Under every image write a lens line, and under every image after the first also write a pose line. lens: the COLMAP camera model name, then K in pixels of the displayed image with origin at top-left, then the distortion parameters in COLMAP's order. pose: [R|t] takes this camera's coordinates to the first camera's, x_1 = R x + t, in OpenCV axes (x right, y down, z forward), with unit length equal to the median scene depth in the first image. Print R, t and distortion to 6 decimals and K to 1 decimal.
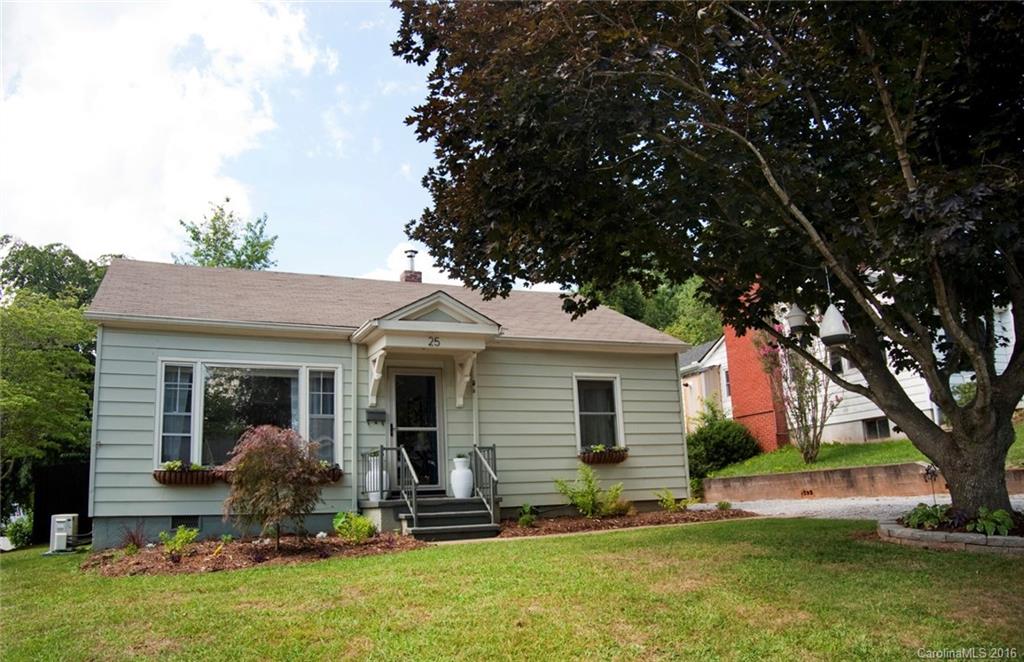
lens RADIAL K [[786.5, 0, 511.3], [0, 786.5, 308.9], [0, 0, 1]] dist [-0.123838, 0.105150]
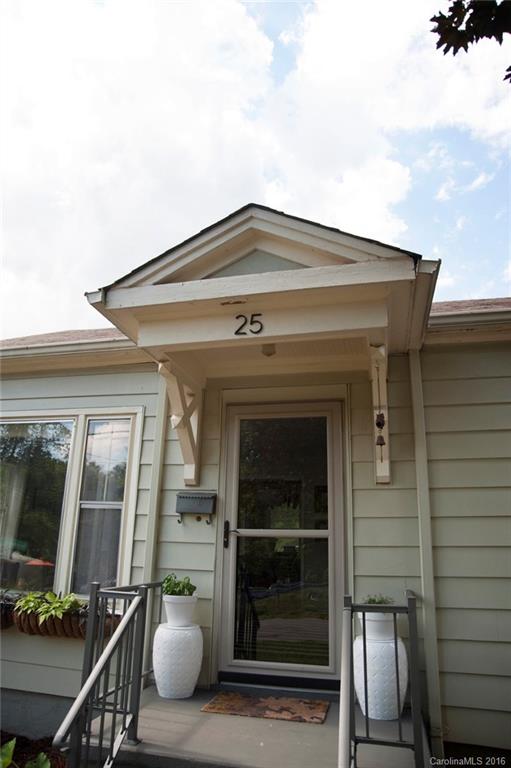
lens RADIAL K [[522.4, 0, 255.5], [0, 522.4, 384.0], [0, 0, 1]] dist [-0.137024, 0.075916]
pose [[0.767612, -0.138600, -0.625749, 0.067674], [0.092900, 0.990088, -0.105337, 0.097284], [0.634146, 0.022725, 0.772879, 0.752314]]
